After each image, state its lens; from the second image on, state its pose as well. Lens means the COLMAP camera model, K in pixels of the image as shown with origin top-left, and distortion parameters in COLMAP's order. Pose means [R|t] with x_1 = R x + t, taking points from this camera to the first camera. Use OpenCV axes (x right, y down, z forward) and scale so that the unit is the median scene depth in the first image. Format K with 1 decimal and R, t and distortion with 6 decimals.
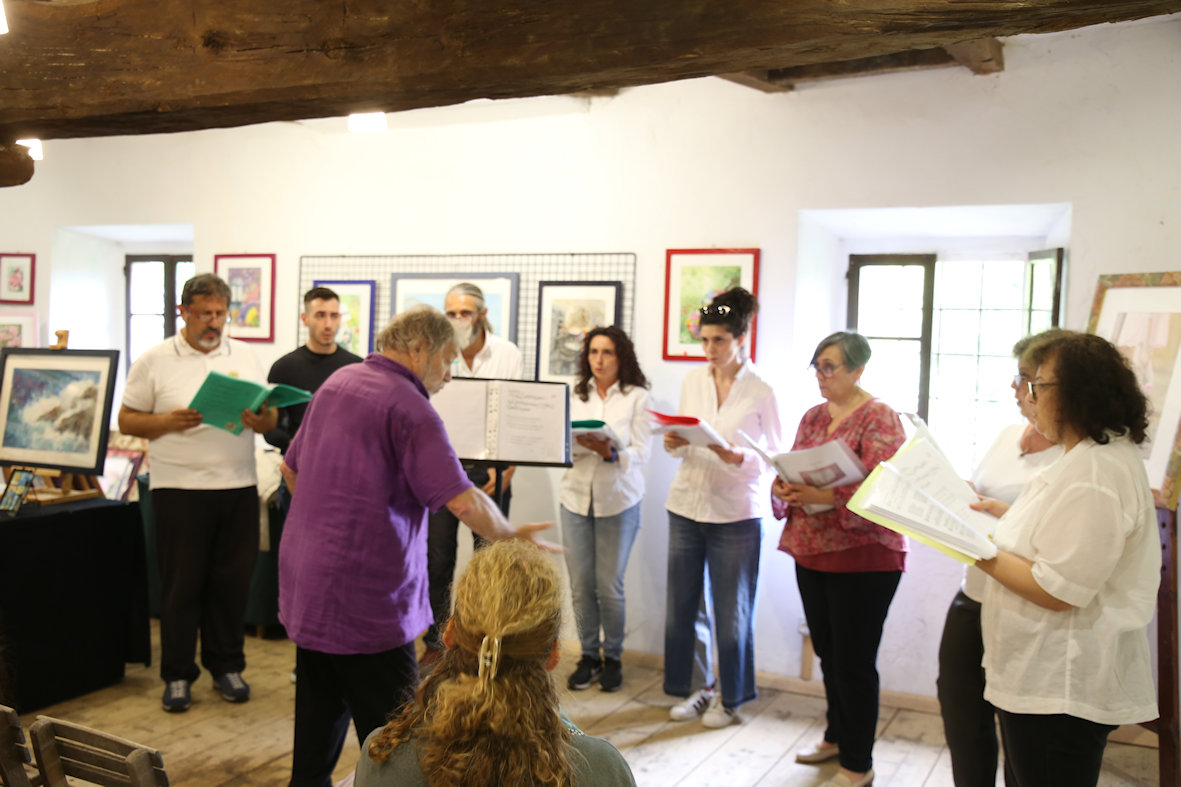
lens RADIAL K [[1198.7, 0, 590.5], [0, 1198.7, 393.5], [0, 0, 1]] dist [0.005846, 0.024139]
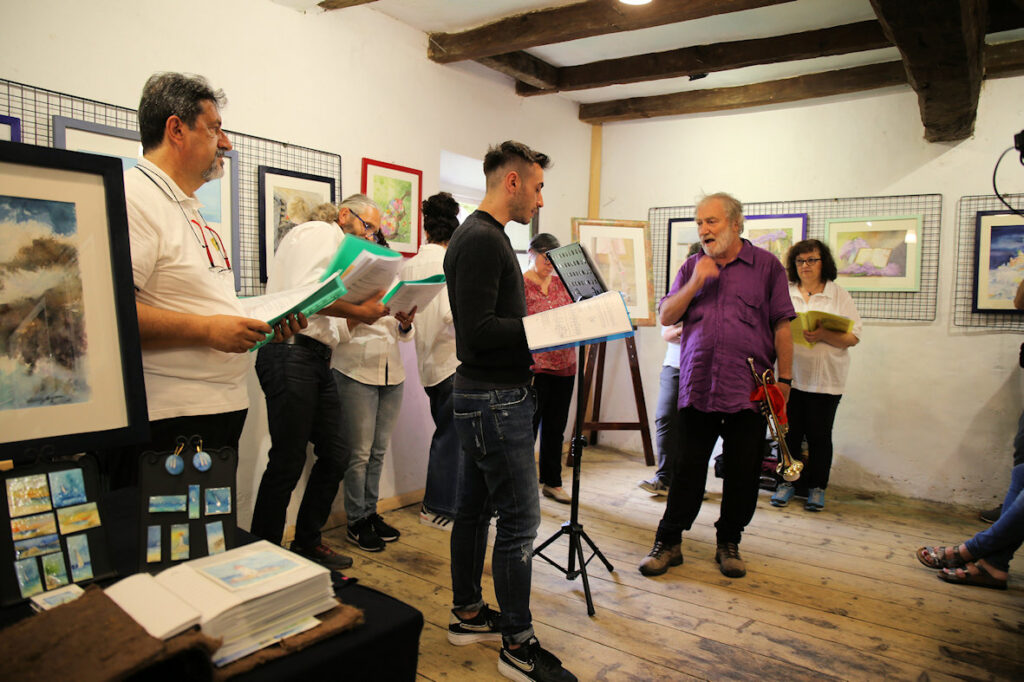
lens RADIAL K [[686.0, 0, 512.0], [0, 686.0, 341.0], [0, 0, 1]] dist [-0.129889, 0.085714]
pose [[0.166323, -0.073012, 0.983365, -0.635274], [0.038044, 0.996988, 0.067589, 0.020318], [-0.985337, 0.026170, 0.168599, 0.833679]]
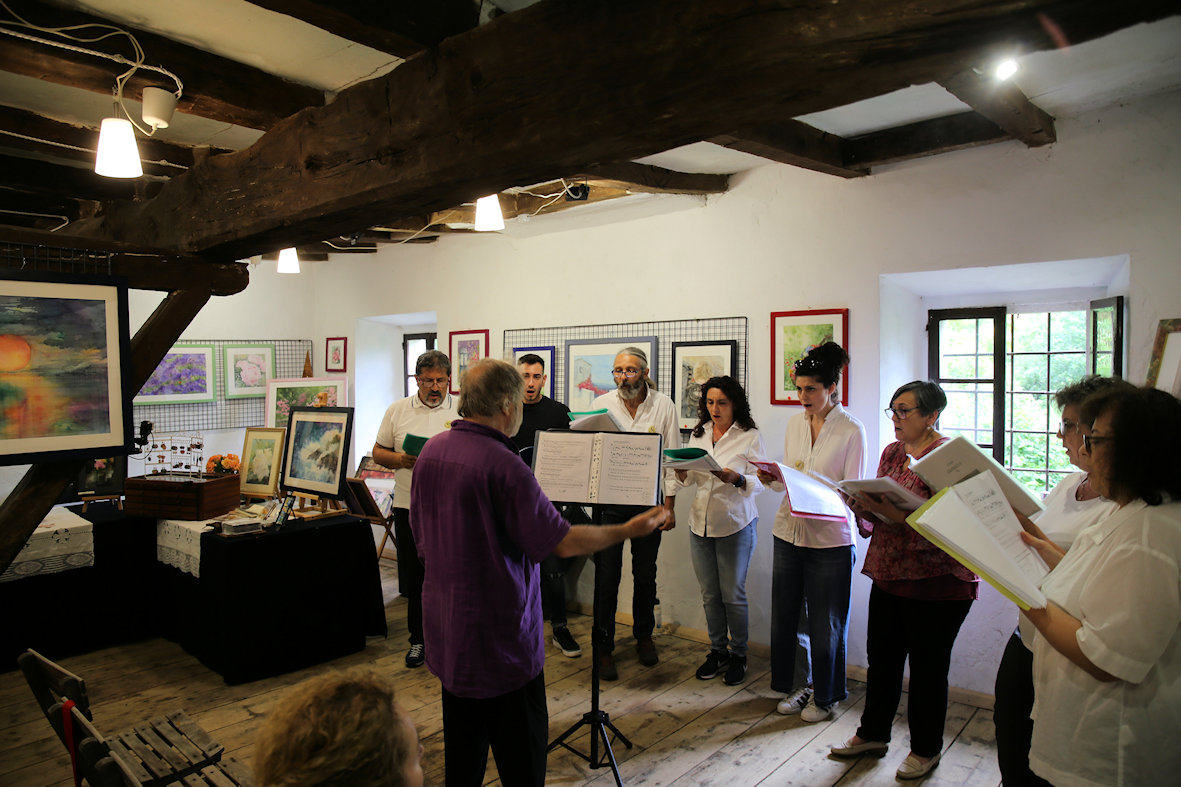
lens RADIAL K [[806.6, 0, 590.4], [0, 806.6, 375.4], [0, 0, 1]] dist [-0.131869, 0.093305]
pose [[0.970252, -0.031371, -0.240057, 0.086833], [0.020329, 0.998624, -0.048337, -0.024304], [0.241243, 0.042019, 0.969555, 0.196476]]
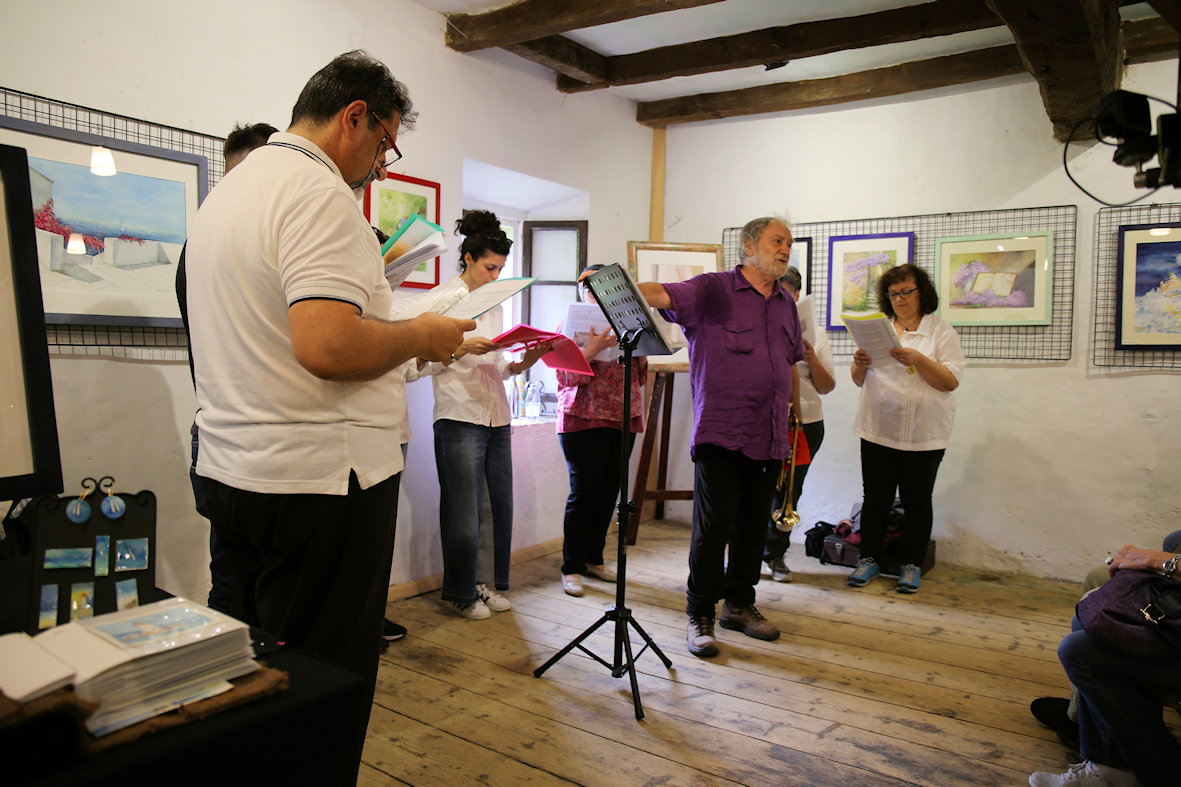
lens RADIAL K [[843.2, 0, 587.2], [0, 843.2, 392.6], [0, 0, 1]] dist [-0.117626, 0.098955]
pose [[0.152847, -0.064004, 0.986175, -0.637346], [0.047000, 0.997242, 0.057438, 0.032444], [-0.987132, 0.037571, 0.155434, 0.809784]]
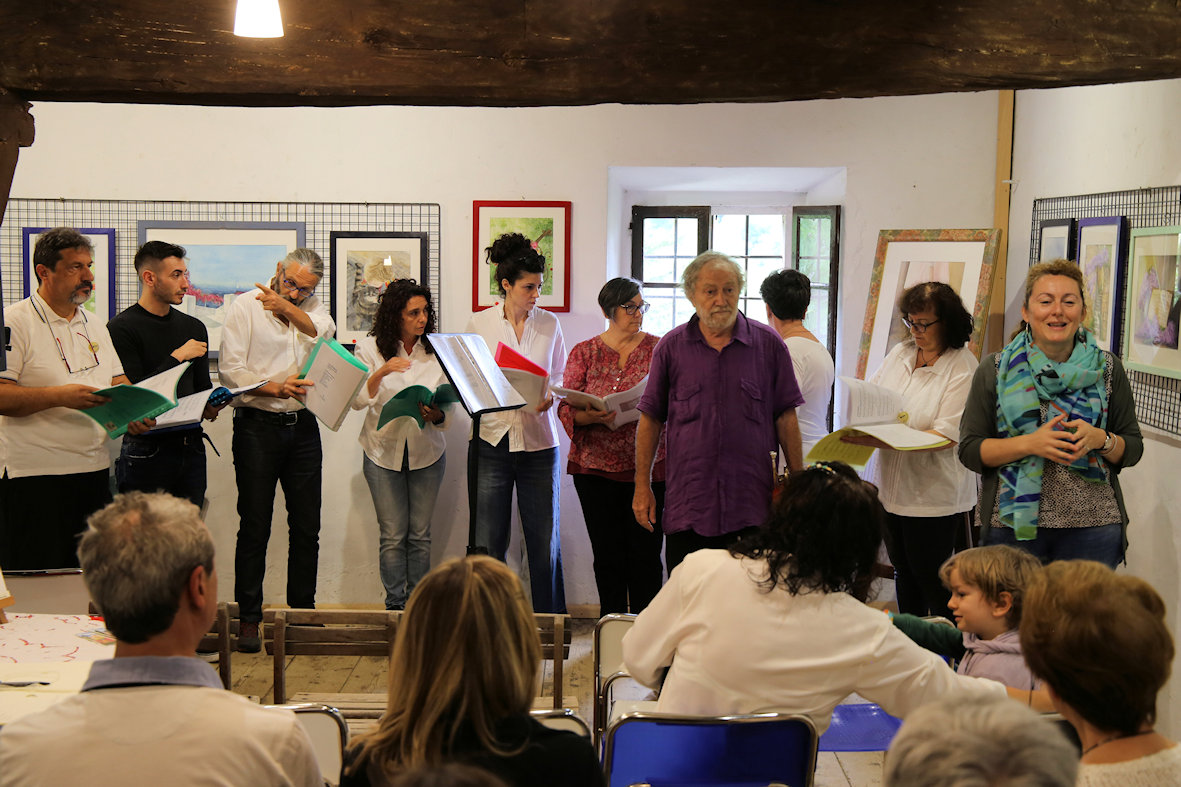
lens RADIAL K [[1621.0, 0, 590.5], [0, 1621.0, 393.5], [0, 0, 1]] dist [0.074042, 0.003630]
pose [[0.886444, -0.051438, 0.459969, -0.535988], [0.038415, 0.998553, 0.037636, -0.007363], [-0.461239, -0.015692, 0.887137, -0.281113]]
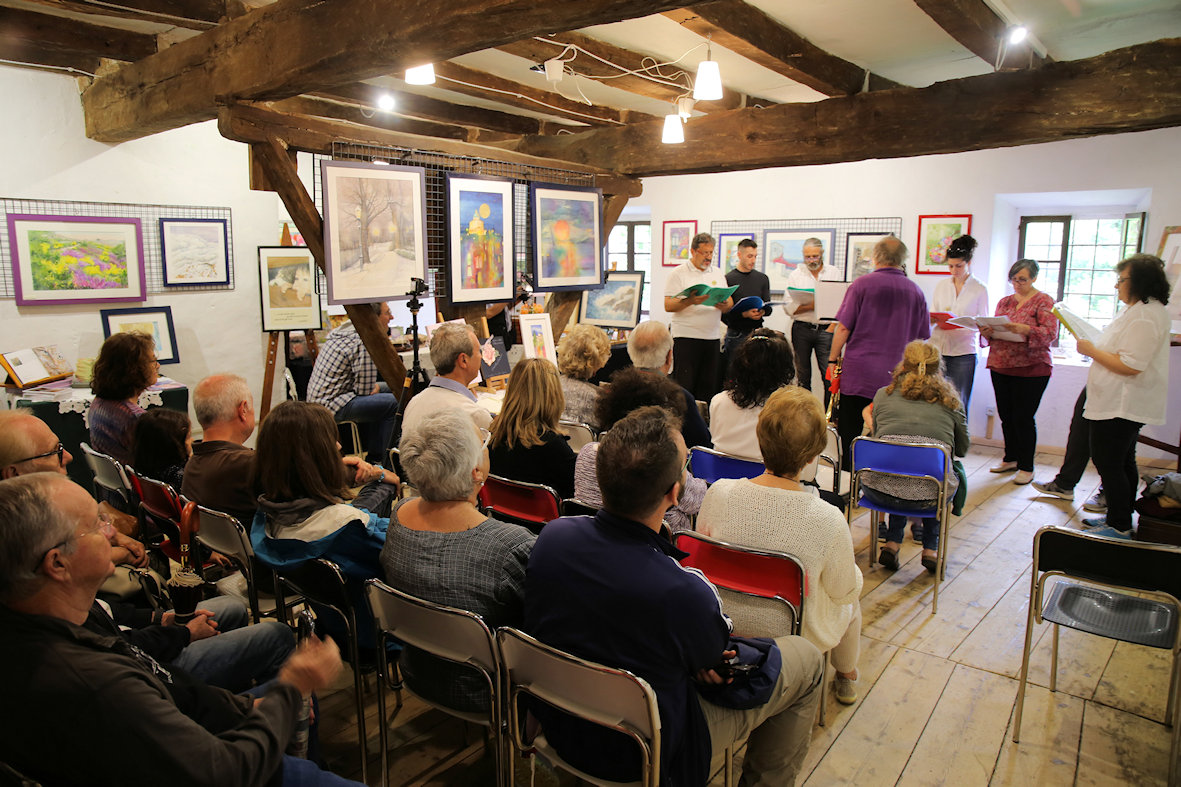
lens RADIAL K [[806.6, 0, 590.4], [0, 806.6, 375.4], [0, 0, 1]] dist [-0.131869, 0.093305]
pose [[0.968903, 0.016381, -0.246899, -0.143194], [0.005755, 0.996045, 0.088669, 0.020881], [0.247375, -0.087333, 0.964976, -0.392404]]
